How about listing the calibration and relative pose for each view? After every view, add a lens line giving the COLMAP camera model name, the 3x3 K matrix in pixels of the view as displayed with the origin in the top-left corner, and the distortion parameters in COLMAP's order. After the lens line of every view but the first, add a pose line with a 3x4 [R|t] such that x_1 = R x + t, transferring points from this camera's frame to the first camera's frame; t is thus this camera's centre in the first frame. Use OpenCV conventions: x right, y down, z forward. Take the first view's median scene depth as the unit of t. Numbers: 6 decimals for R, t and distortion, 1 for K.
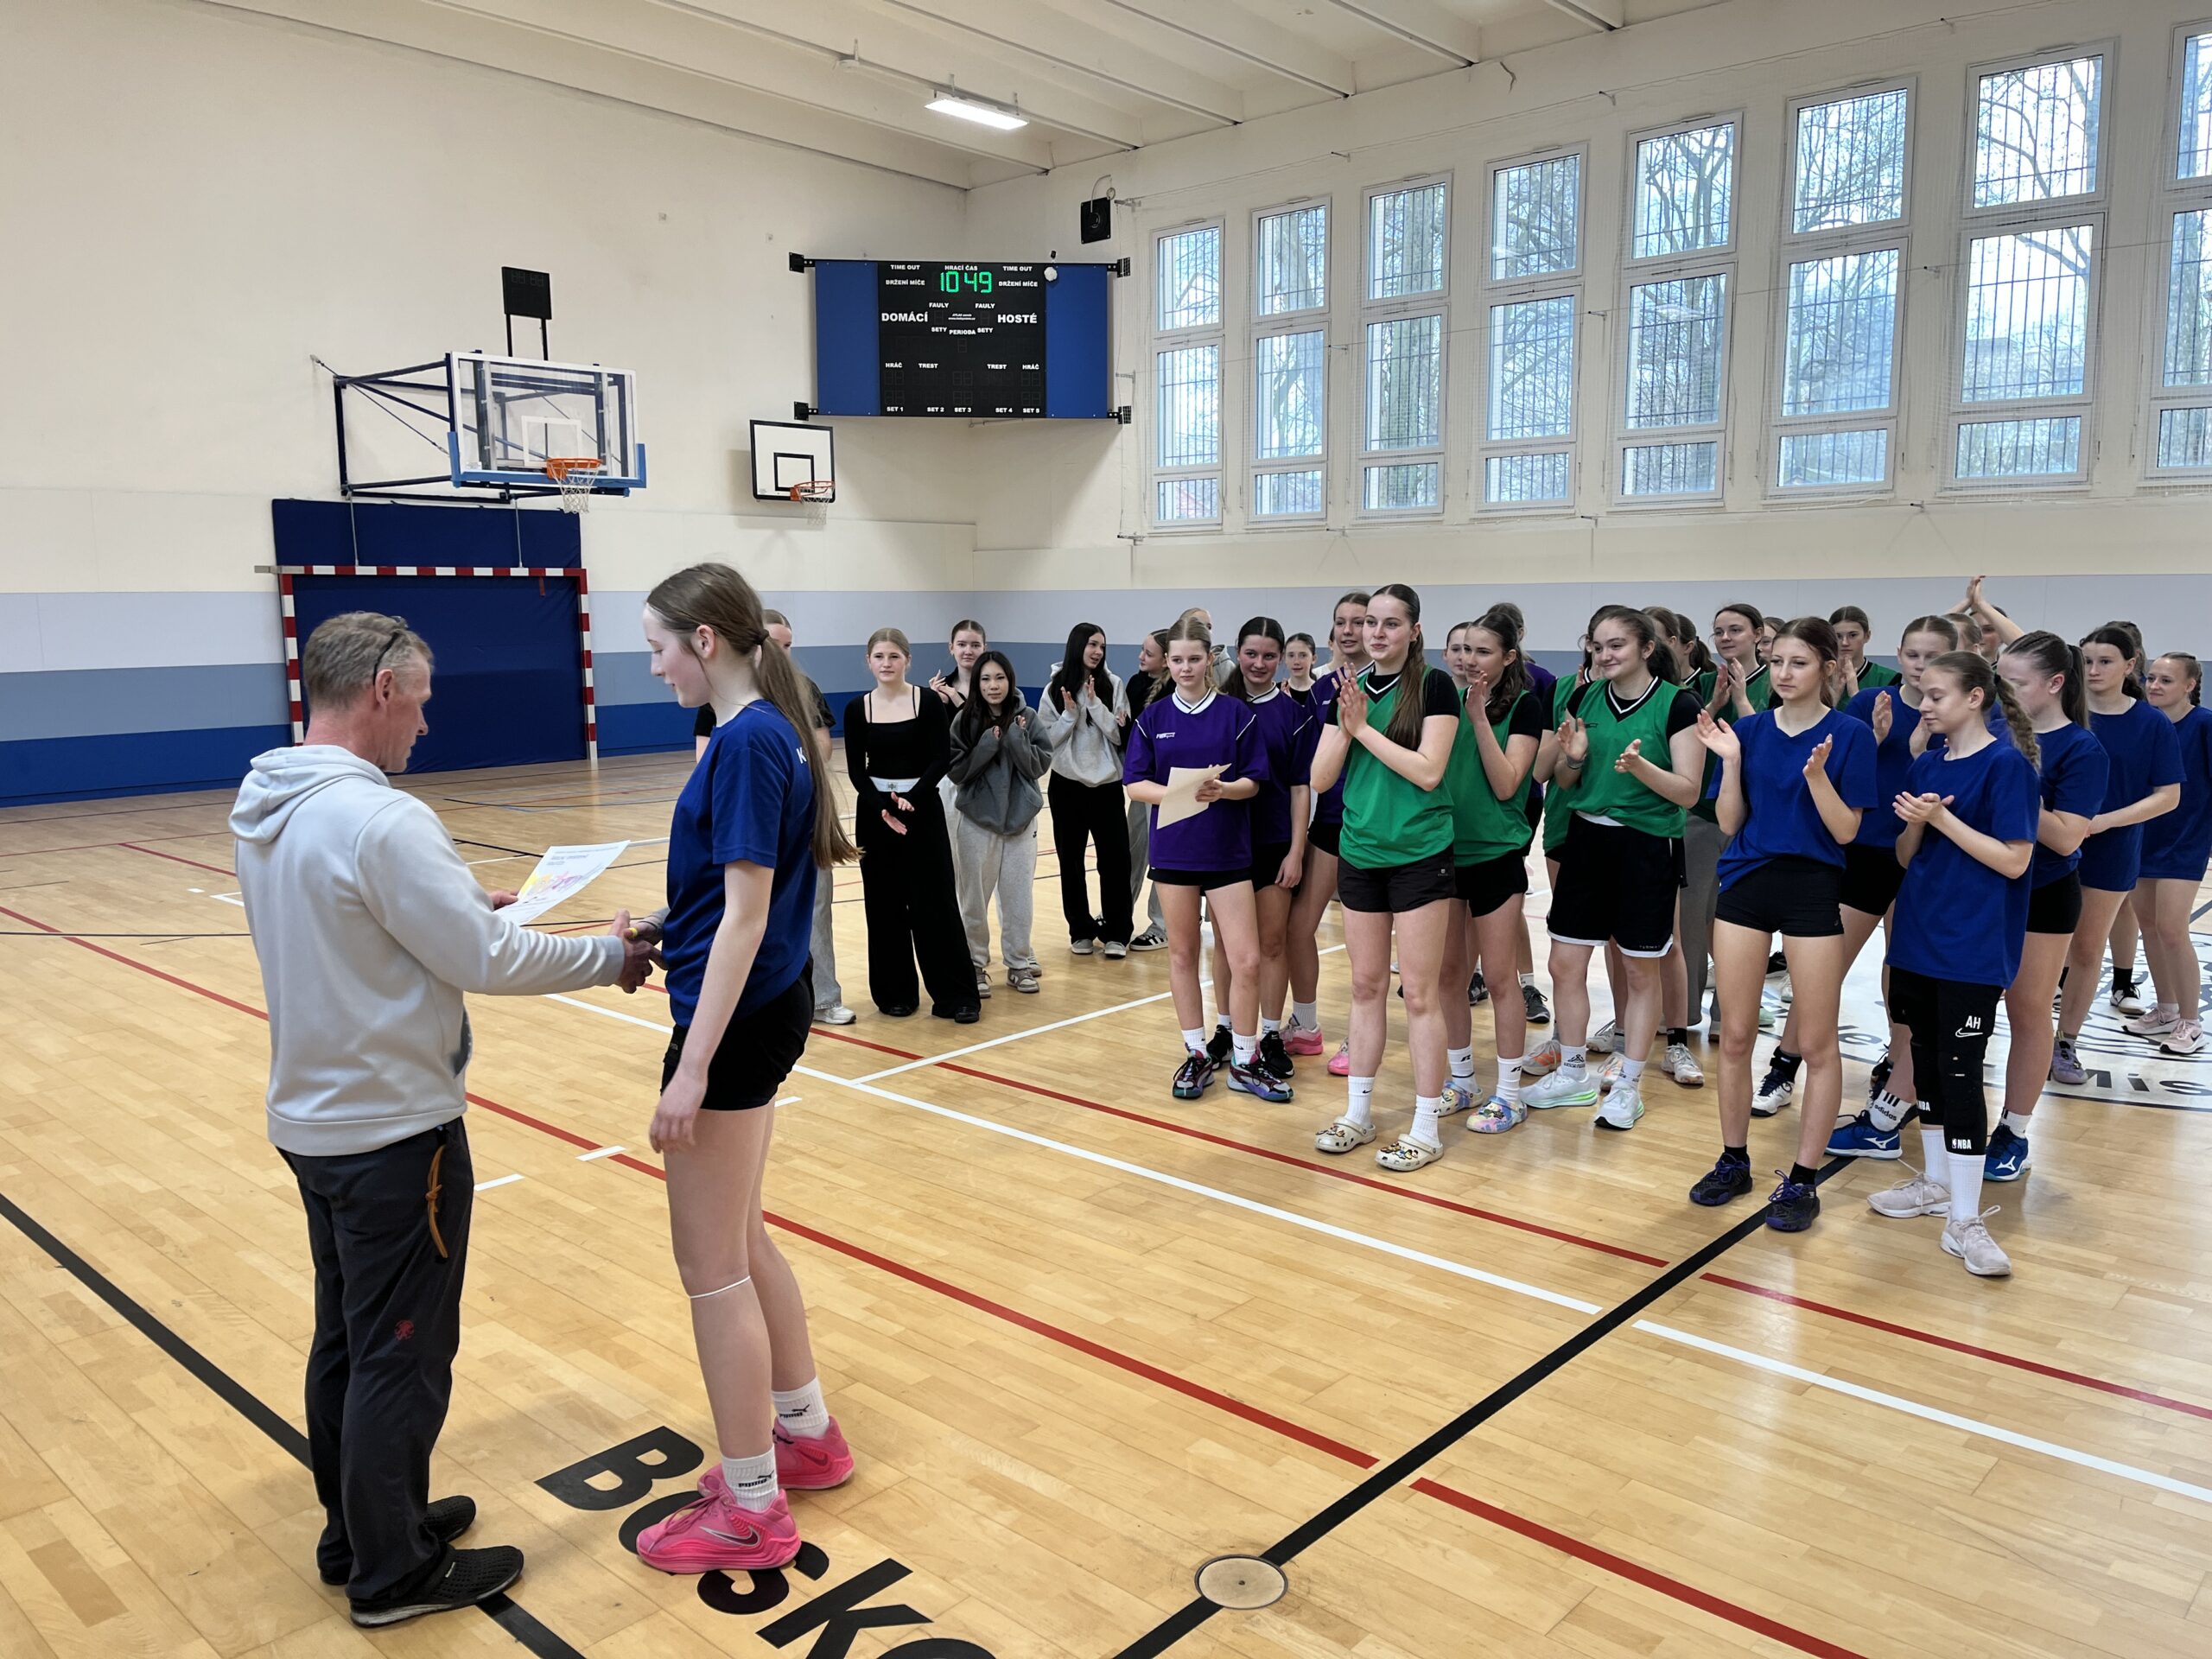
lens RADIAL K [[1686.2, 0, 1106.0], [0, 1686.2, 829.5], [0, 0, 1]] dist [0.073432, -0.111770]
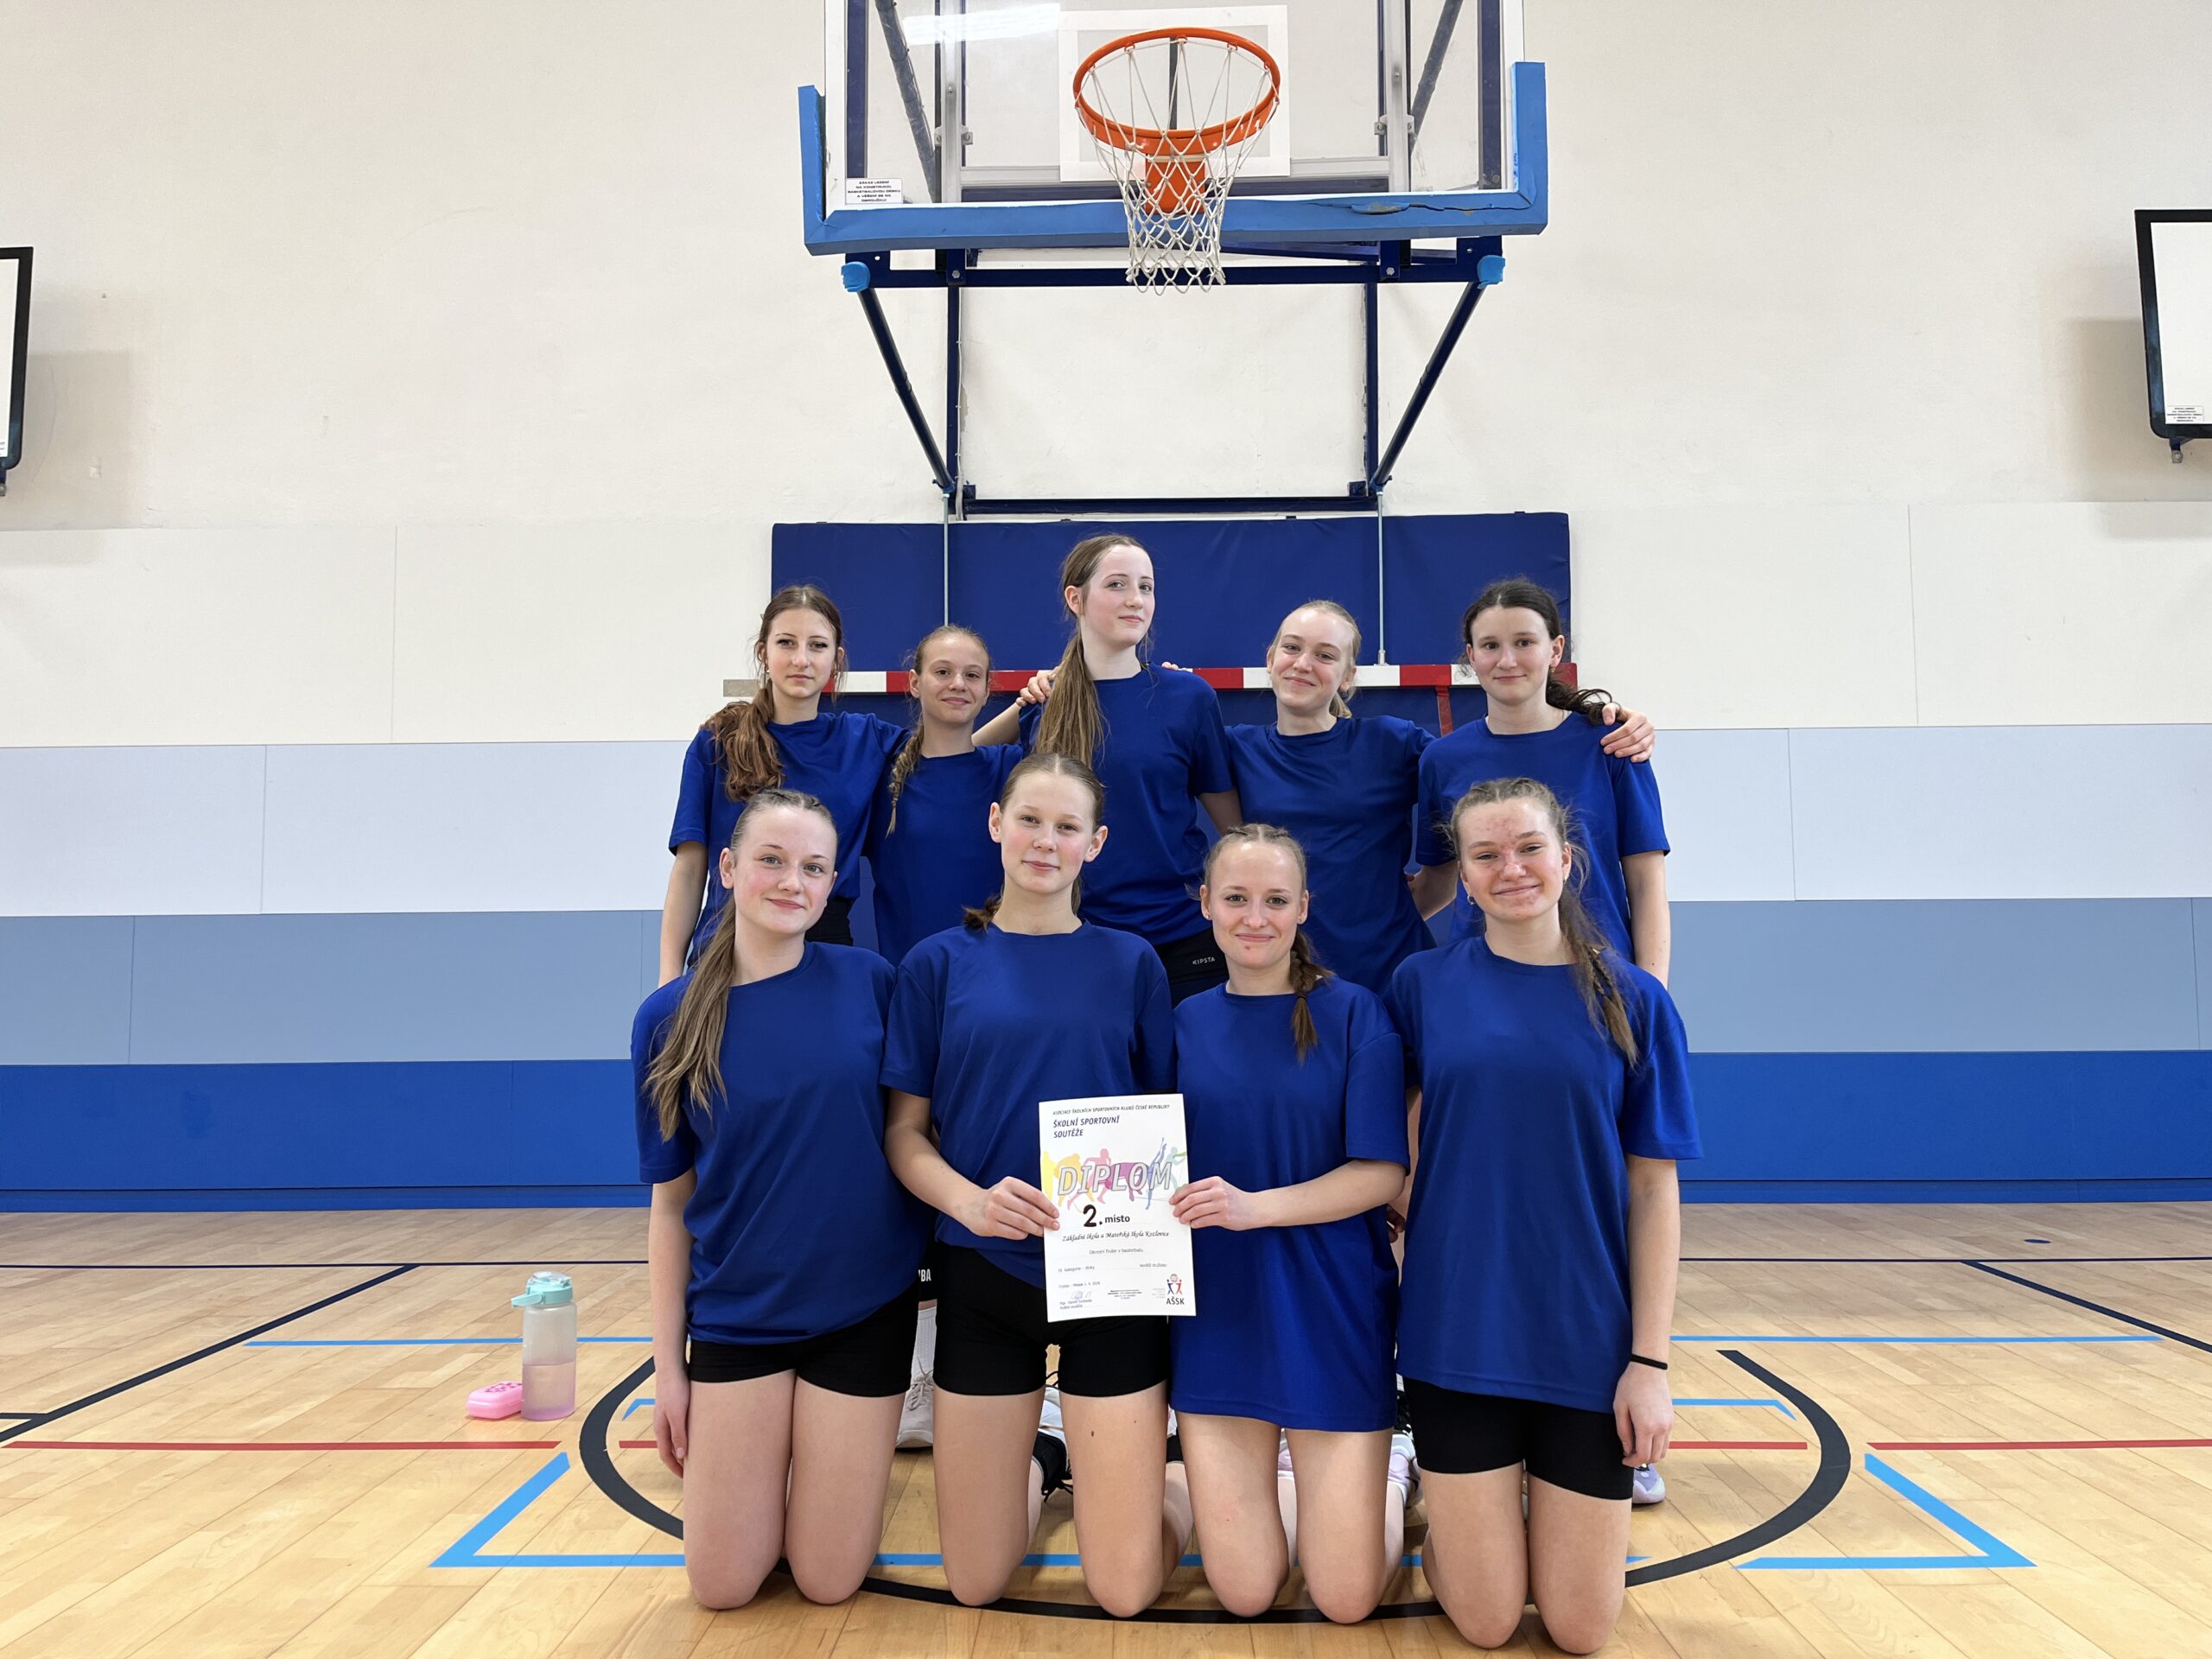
lens RADIAL K [[1686.2, 0, 1106.0], [0, 1686.2, 829.5], [0, 0, 1]] dist [0.073432, -0.111770]
pose [[0.668533, -0.057141, -0.741484, -0.054409], [-0.099741, 0.981147, -0.165538, -0.024973], [0.736963, 0.184624, 0.650230, 0.341490]]
